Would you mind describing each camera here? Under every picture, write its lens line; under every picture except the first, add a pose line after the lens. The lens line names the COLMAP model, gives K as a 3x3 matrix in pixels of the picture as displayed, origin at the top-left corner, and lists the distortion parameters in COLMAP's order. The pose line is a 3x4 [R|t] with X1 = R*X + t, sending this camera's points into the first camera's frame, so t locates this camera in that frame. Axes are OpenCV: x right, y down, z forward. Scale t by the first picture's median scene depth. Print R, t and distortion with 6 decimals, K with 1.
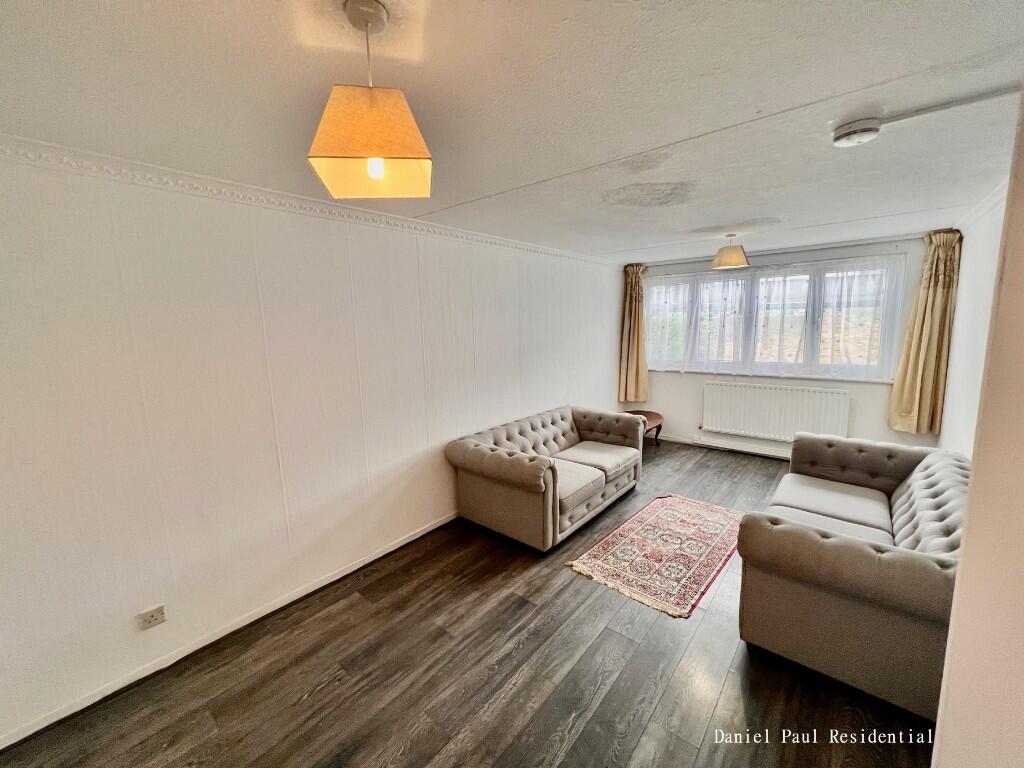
lens RADIAL K [[406.7, 0, 512.0], [0, 406.7, 384.0], [0, 0, 1]] dist [-0.001853, -0.000263]
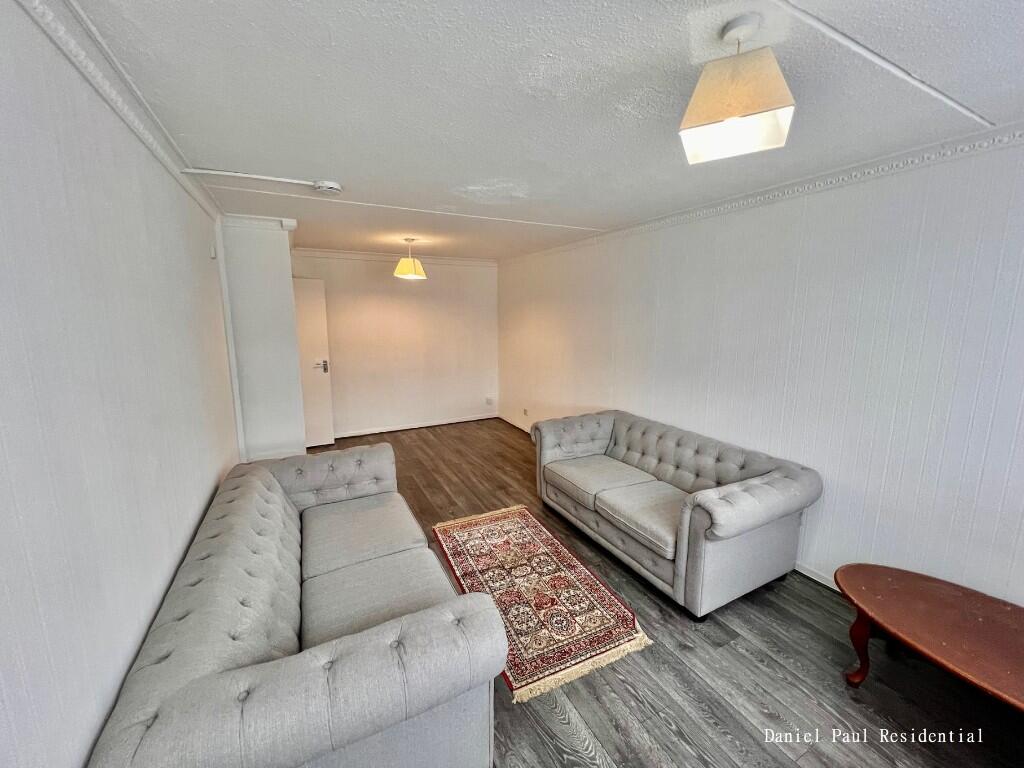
lens RADIAL K [[410.9, 0, 512.0], [0, 410.9, 384.0], [0, 0, 1]] dist [-0.000856, -0.000122]
pose [[-0.380851, 0.183221, -0.906302, 1.009441], [-0.124437, 0.961098, 0.246590, -0.179885], [0.916225, 0.206692, -0.343236, 1.099886]]
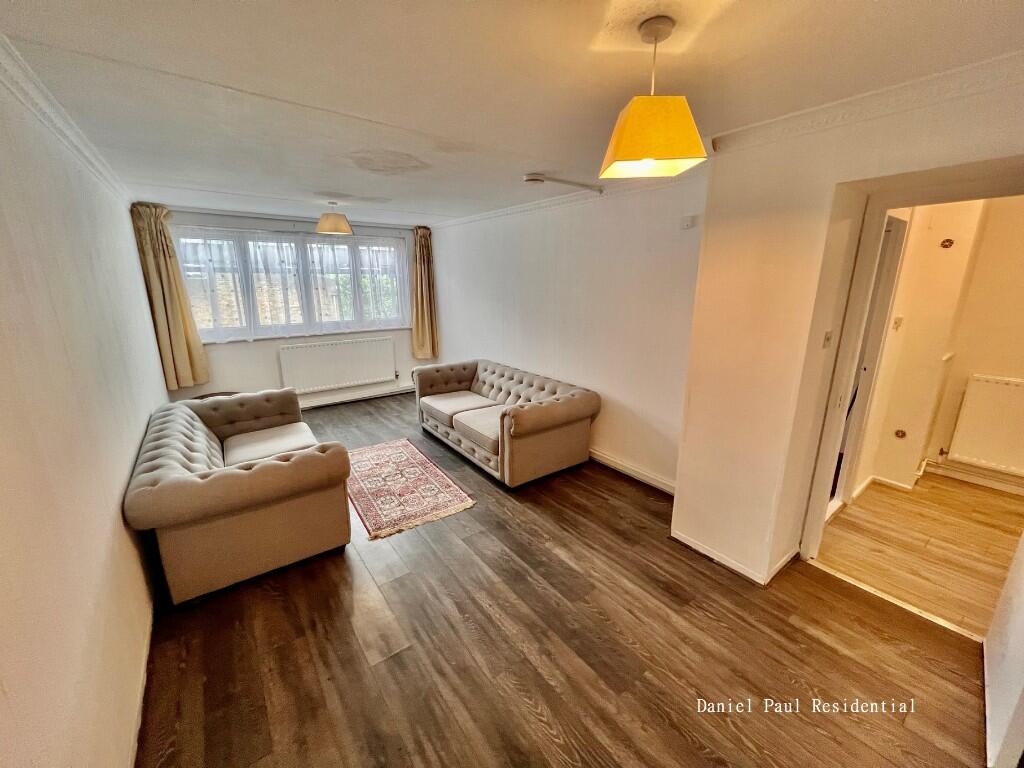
lens RADIAL K [[410.9, 0, 512.0], [0, 410.9, 384.0], [0, 0, 1]] dist [-0.000856, -0.000122]
pose [[0.233417, -0.217395, 0.947764, -0.532403], [0.138204, 0.972210, 0.188965, -0.043339], [-0.962505, 0.086877, 0.256975, 0.335140]]
